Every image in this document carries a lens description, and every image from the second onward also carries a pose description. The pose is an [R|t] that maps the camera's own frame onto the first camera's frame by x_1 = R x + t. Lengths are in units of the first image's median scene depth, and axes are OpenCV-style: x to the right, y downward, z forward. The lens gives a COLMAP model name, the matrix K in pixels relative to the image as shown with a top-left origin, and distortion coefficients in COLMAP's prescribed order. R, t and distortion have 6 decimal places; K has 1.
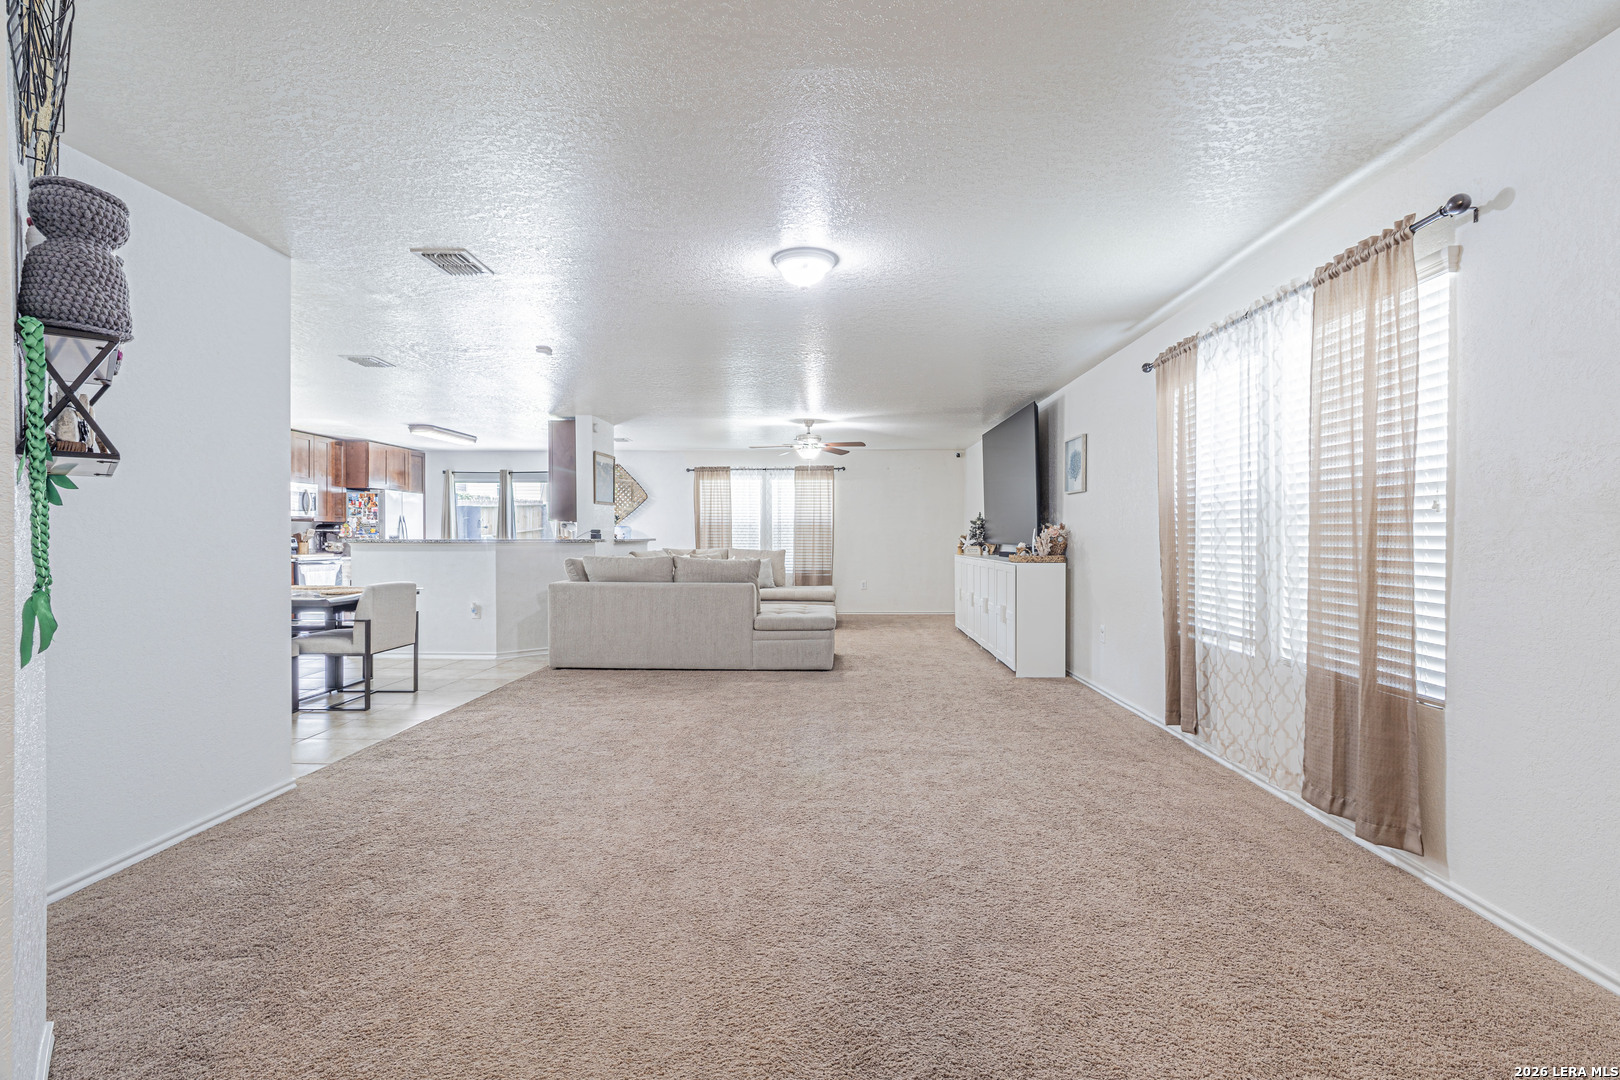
lens RADIAL K [[752.3, 0, 817.6], [0, 752.3, 540.8], [0, 0, 1]] dist [0.003243, 0.000686]
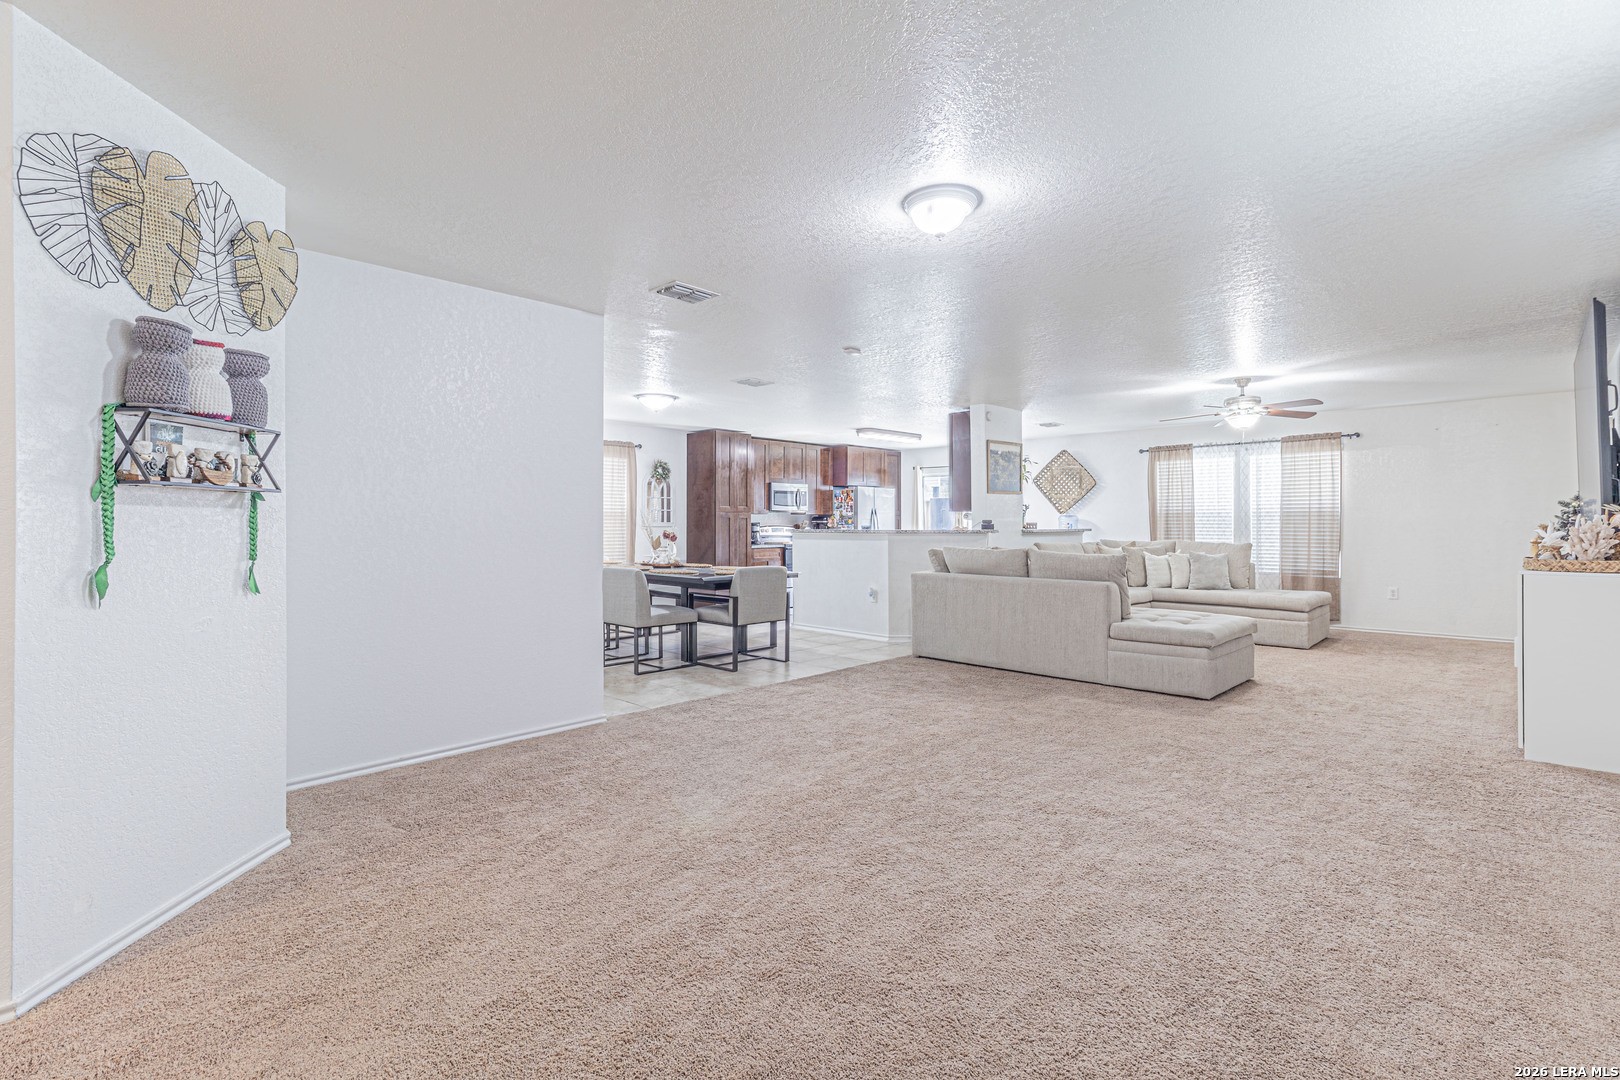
lens RADIAL K [[752.2, 0, 815.6], [0, 752.2, 522.8], [0, 0, 1]] dist [0.005675, 0.000747]
pose [[0.738710, -0.003791, -0.674012, 0.179156], [-0.002449, 0.999962, -0.008308, -0.002092], [0.674018, 0.007788, 0.738674, 0.113284]]
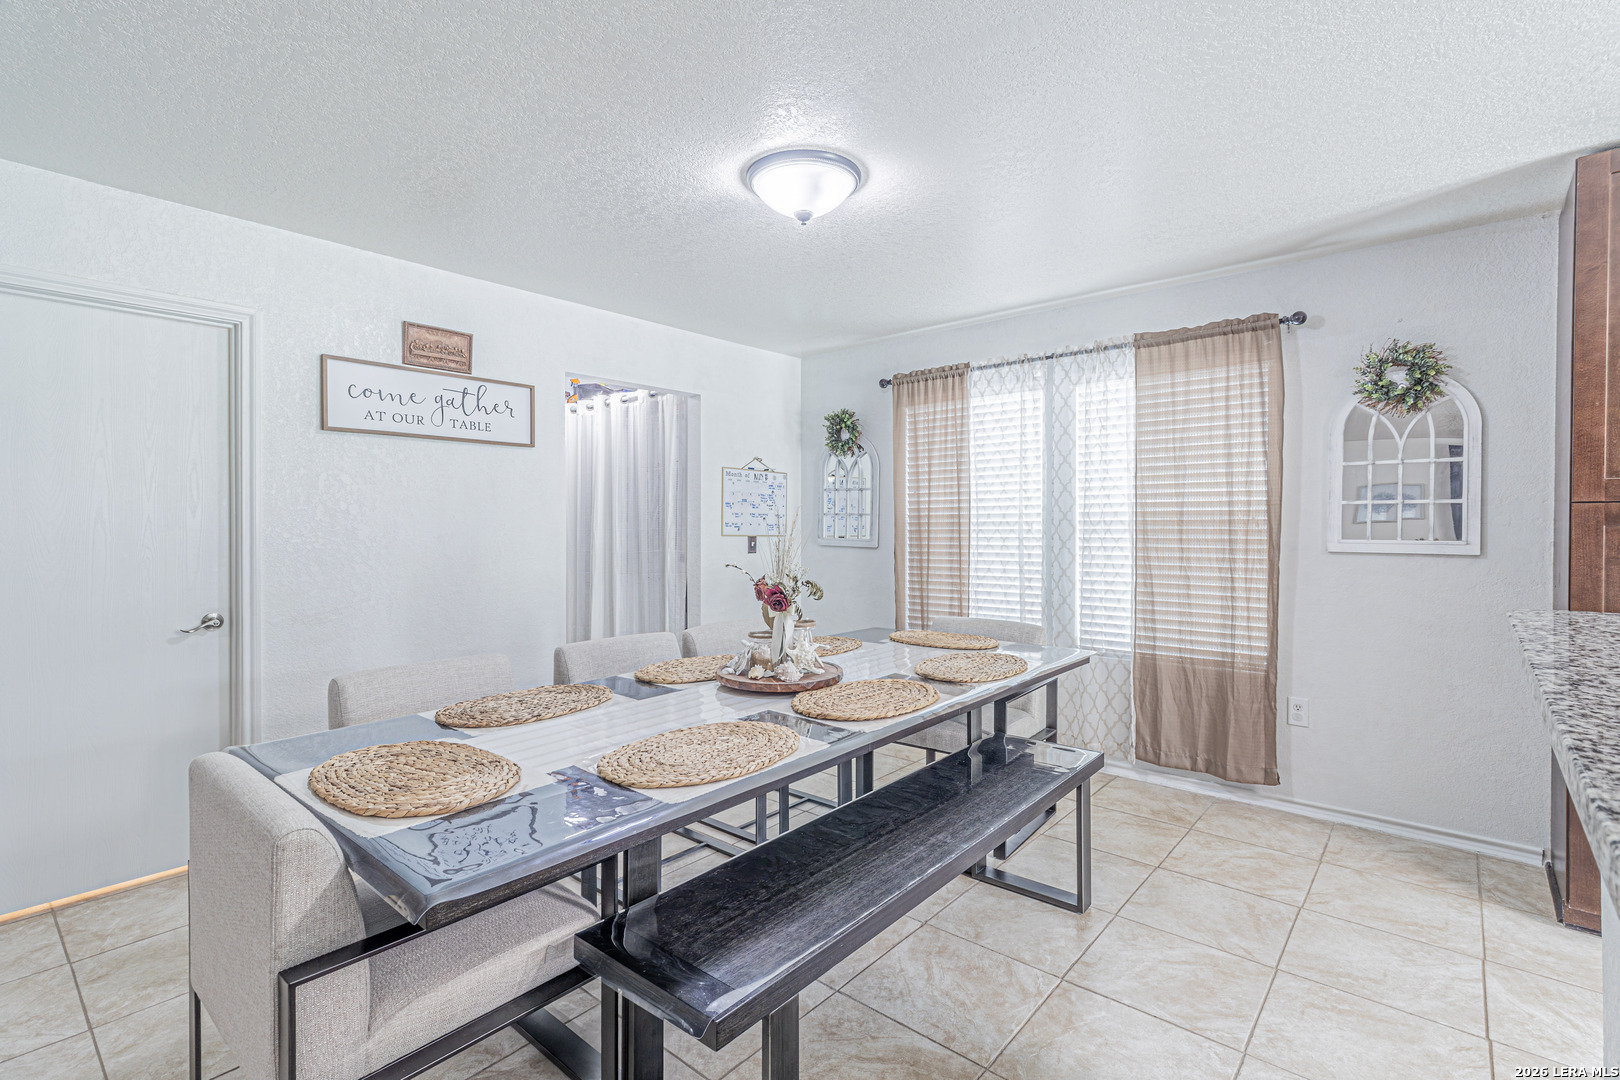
lens RADIAL K [[740.9, 0, 810.0], [0, 740.9, 540.0], [0, 0, 1]] dist [-0.001331, 0.000498]
pose [[-0.640368, 0.014566, -0.767930, -0.307677], [-0.005331, 0.999712, 0.023407, -0.018869], [0.768050, 0.019083, -0.640106, 0.797735]]
